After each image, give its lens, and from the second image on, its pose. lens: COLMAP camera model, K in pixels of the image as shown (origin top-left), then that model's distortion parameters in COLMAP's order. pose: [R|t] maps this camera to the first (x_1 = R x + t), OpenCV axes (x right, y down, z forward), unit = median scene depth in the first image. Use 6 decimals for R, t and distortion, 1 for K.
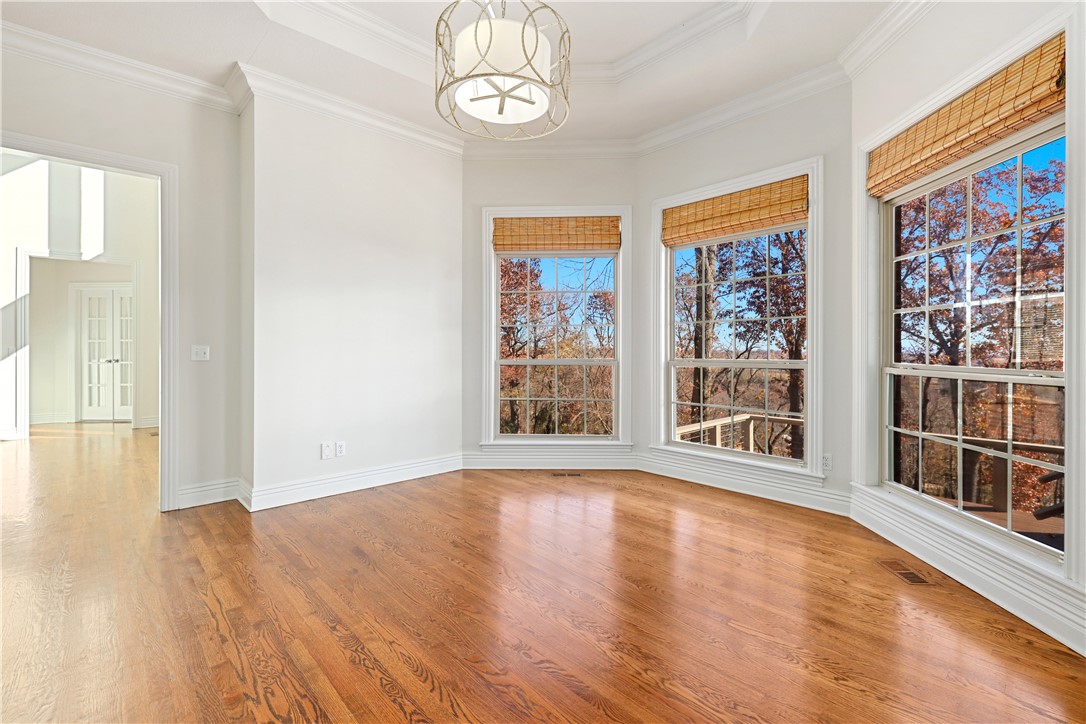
lens RADIAL K [[475.5, 0, 542.4], [0, 475.5, 338.7], [0, 0, 1]] dist [-0.002525, -0.000755]
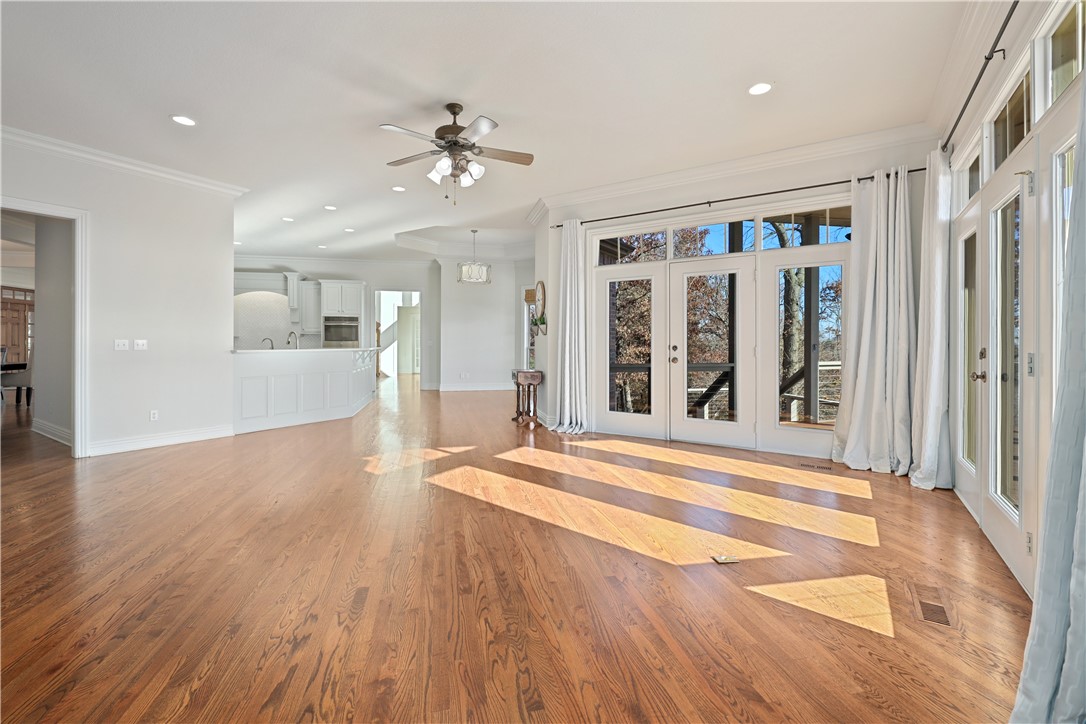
lens RADIAL K [[475.5, 0, 542.4], [0, 475.5, 338.7], [0, 0, 1]] dist [-0.002525, -0.000755]
pose [[0.852068, 0.001964, -0.523428, 1.275840], [-0.000586, 0.999996, 0.002797, -0.005356], [0.523431, -0.002076, 0.852065, -1.071727]]
